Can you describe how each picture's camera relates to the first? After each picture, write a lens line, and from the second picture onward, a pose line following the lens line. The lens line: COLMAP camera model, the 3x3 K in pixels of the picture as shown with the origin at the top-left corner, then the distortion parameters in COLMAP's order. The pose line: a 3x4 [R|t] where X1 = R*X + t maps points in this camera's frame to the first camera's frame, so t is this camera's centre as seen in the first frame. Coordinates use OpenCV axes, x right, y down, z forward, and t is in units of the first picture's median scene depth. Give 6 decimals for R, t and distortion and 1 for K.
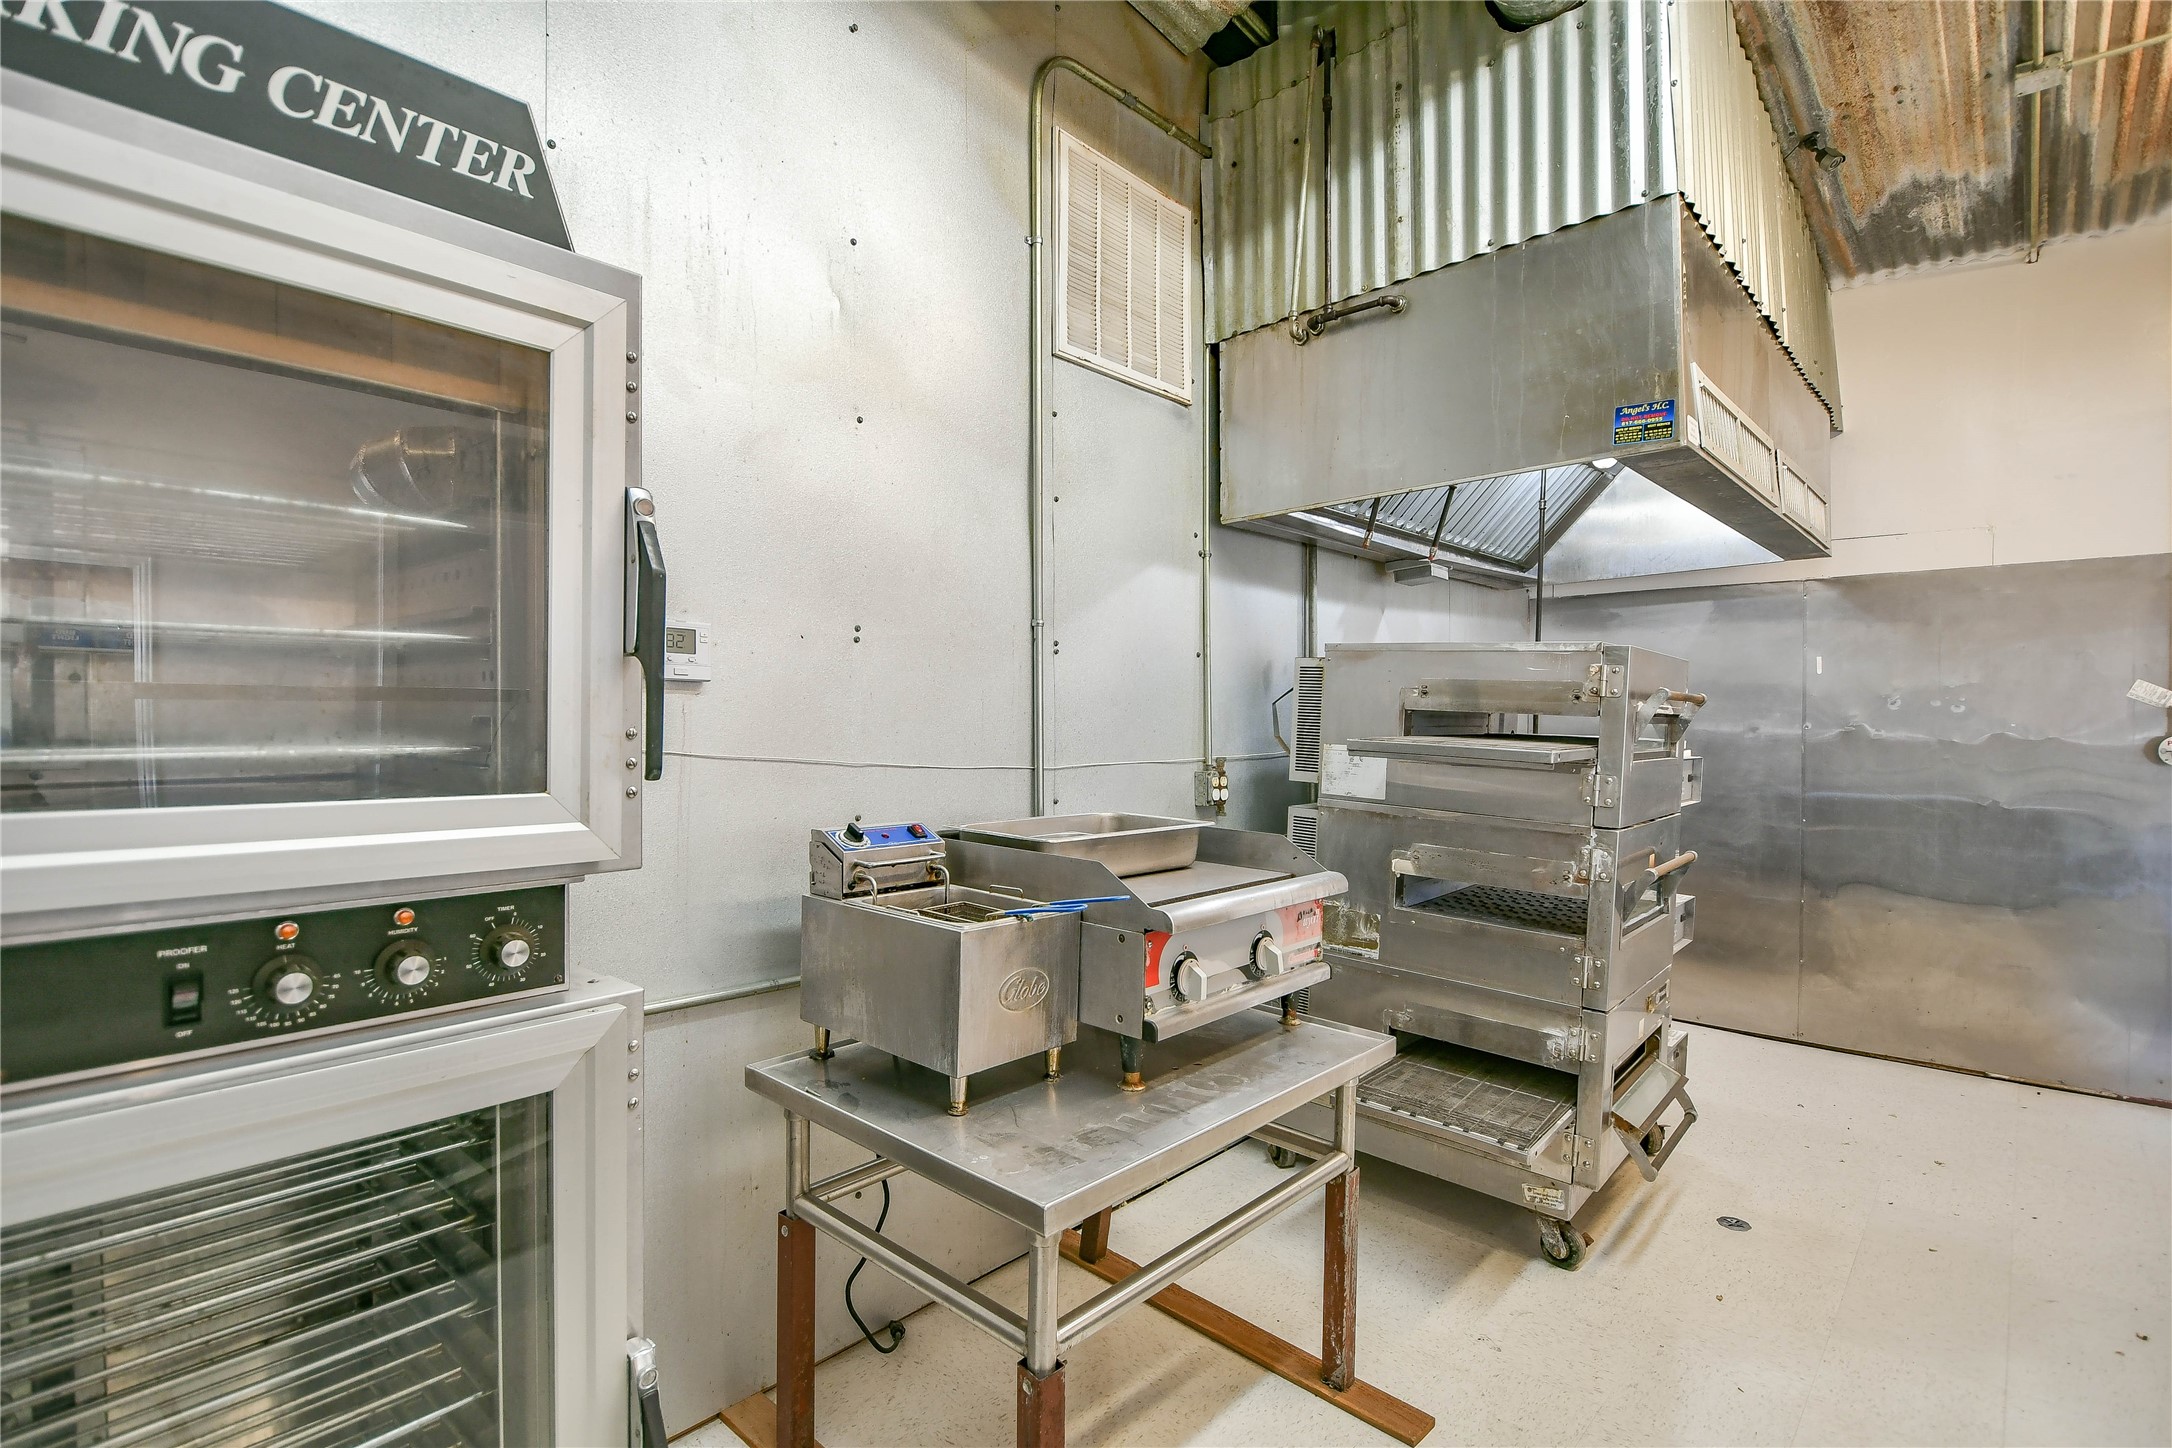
lens RADIAL K [[1031.8, 0, 1073.9], [0, 1031.8, 735.8], [0, 0, 1]] dist [0.025117, -0.022414]
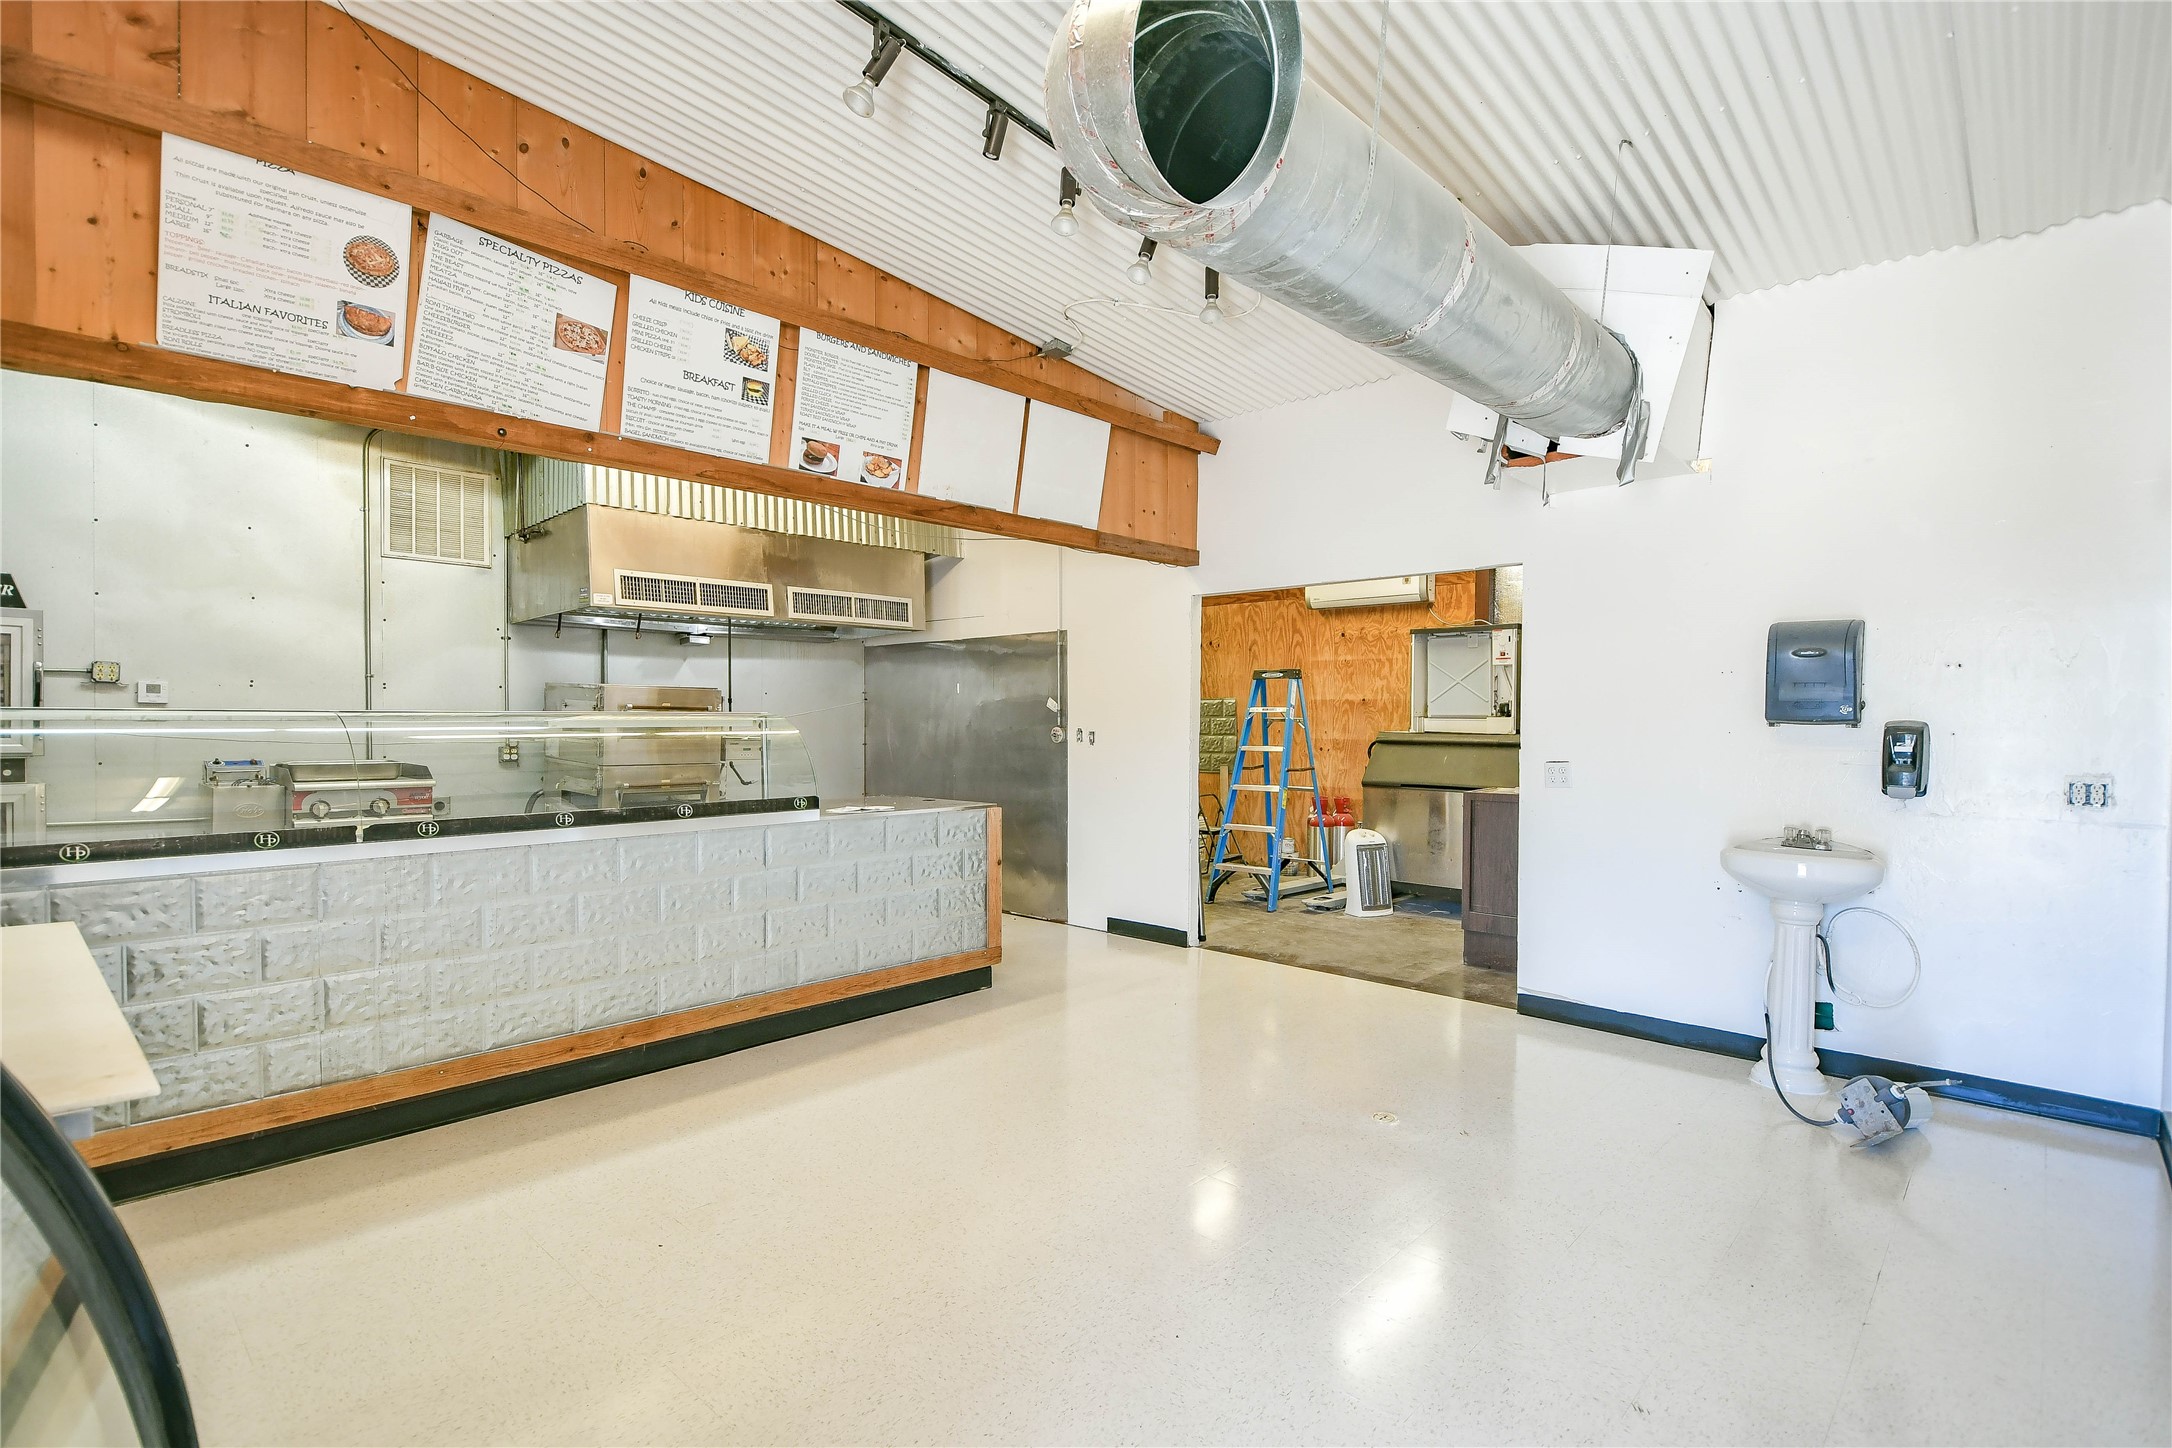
lens RADIAL K [[1031.8, 0, 1073.9], [0, 1031.8, 735.8], [0, 0, 1]] dist [0.025117, -0.022414]
pose [[0.999999, 0.001307, 0.000816, 1.226546], [-0.001303, 0.999986, -0.005050, 0.026235], [-0.000823, 0.005049, 0.999987, -1.021612]]
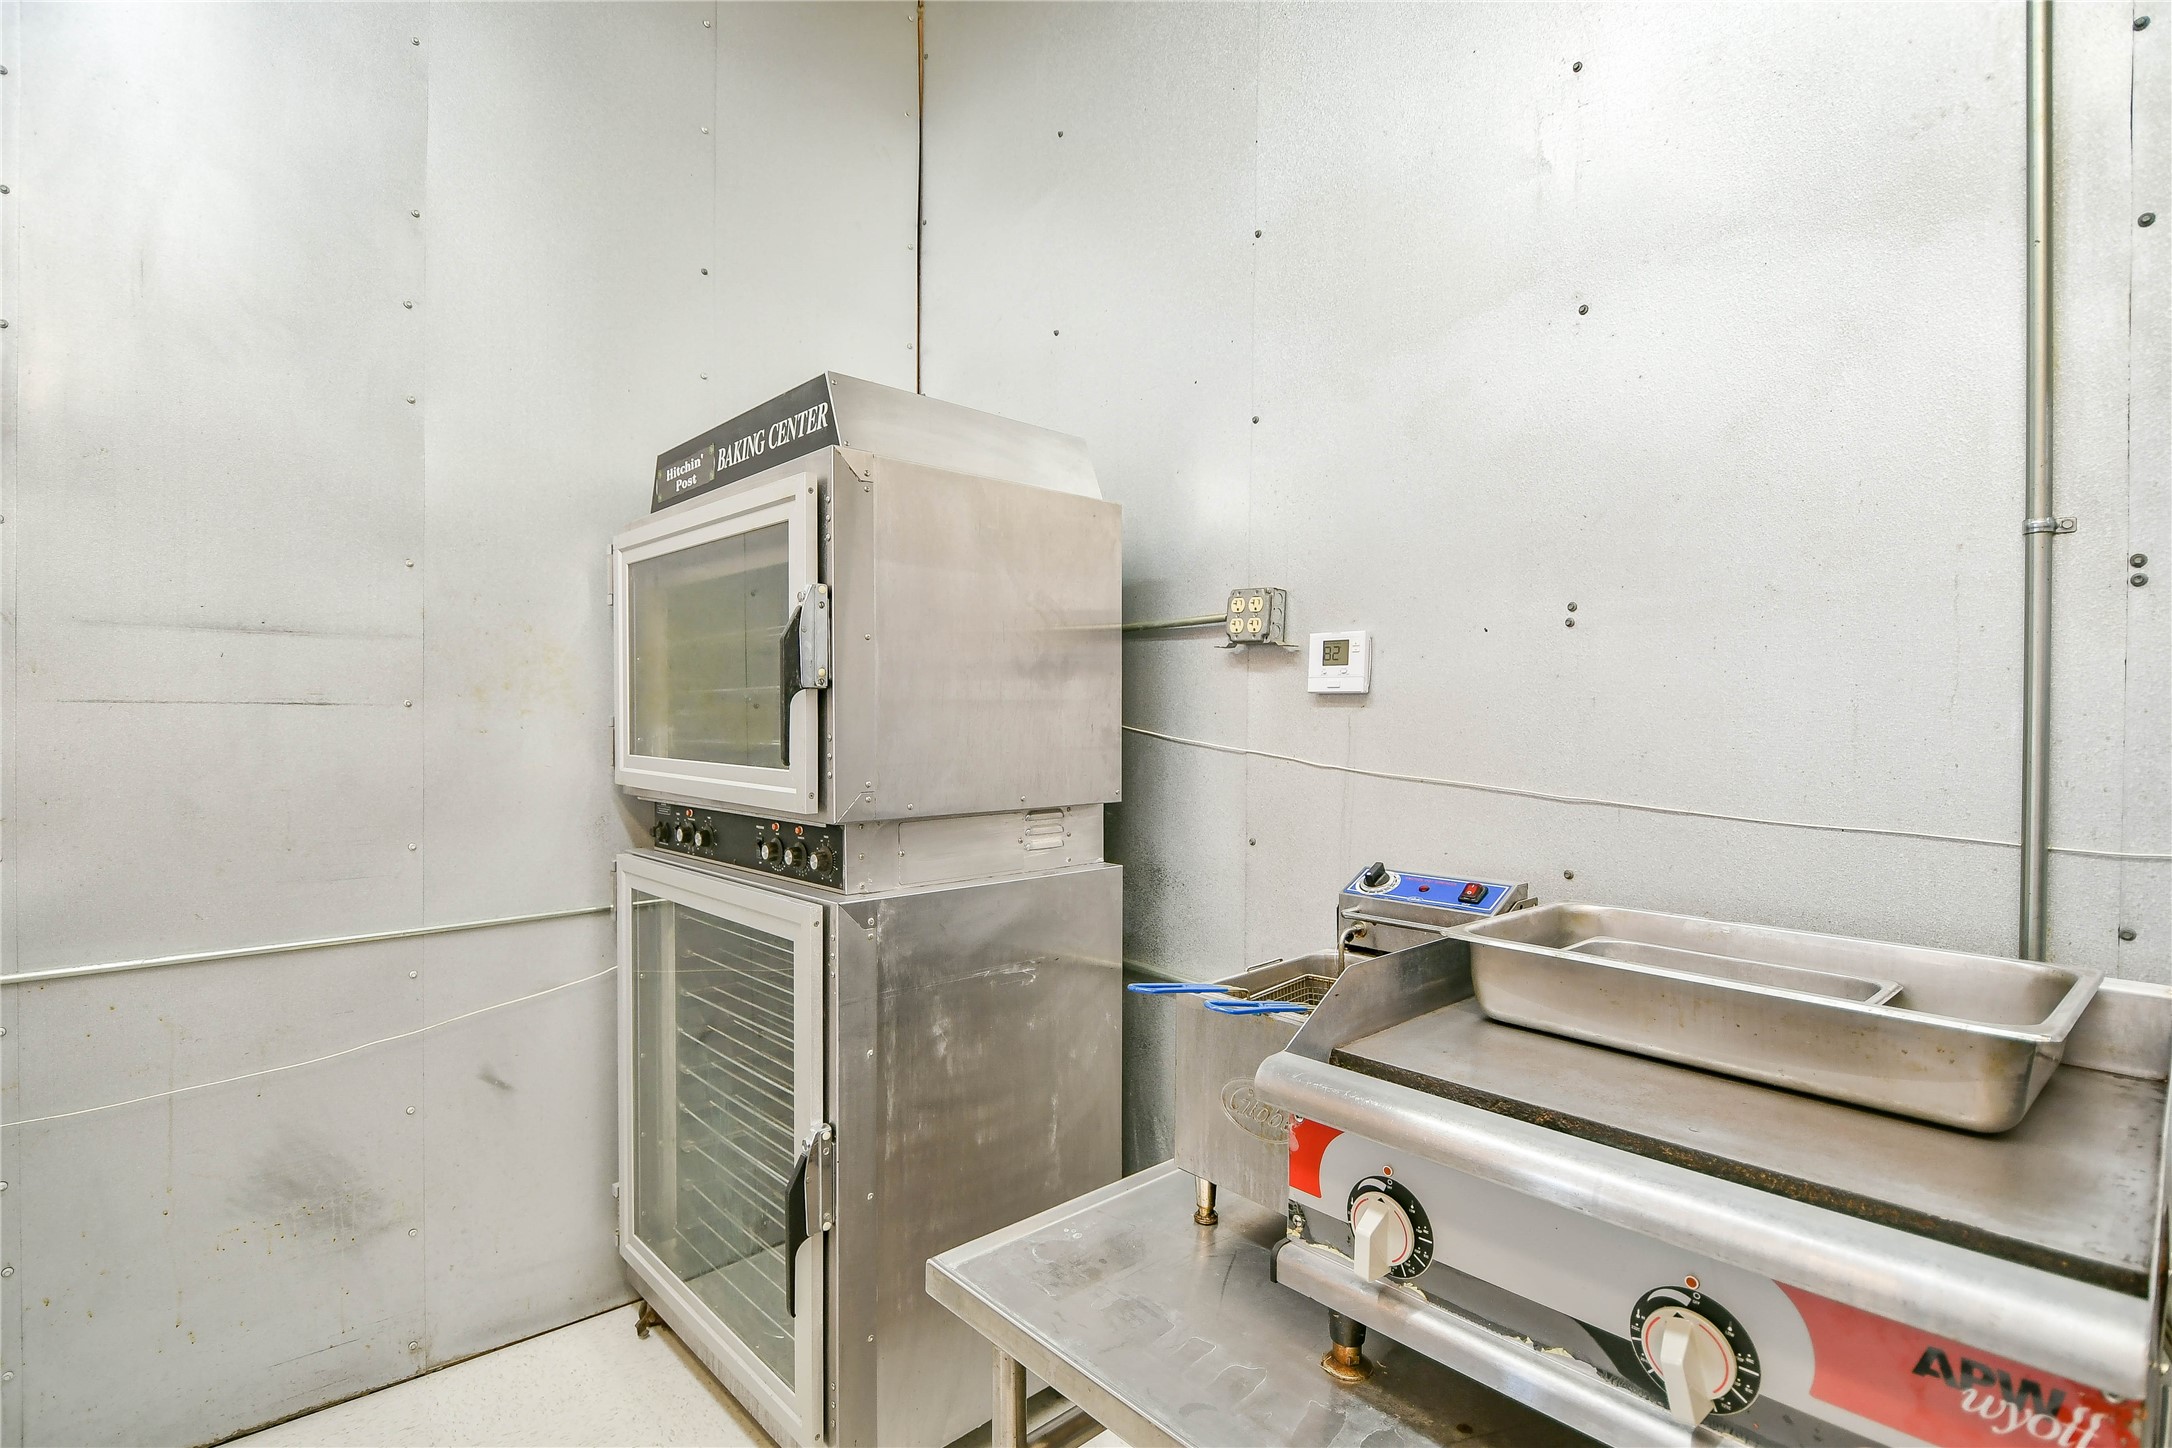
lens RADIAL K [[1031.8, 0, 1073.9], [0, 1031.8, 735.8], [0, 0, 1]] dist [0.025117, -0.022414]
pose [[-0.096020, 0.001437, -0.995378, 0.369308], [-0.027328, 0.999618, 0.004079, -0.006401], [0.995004, 0.027594, -0.095944, 0.508830]]
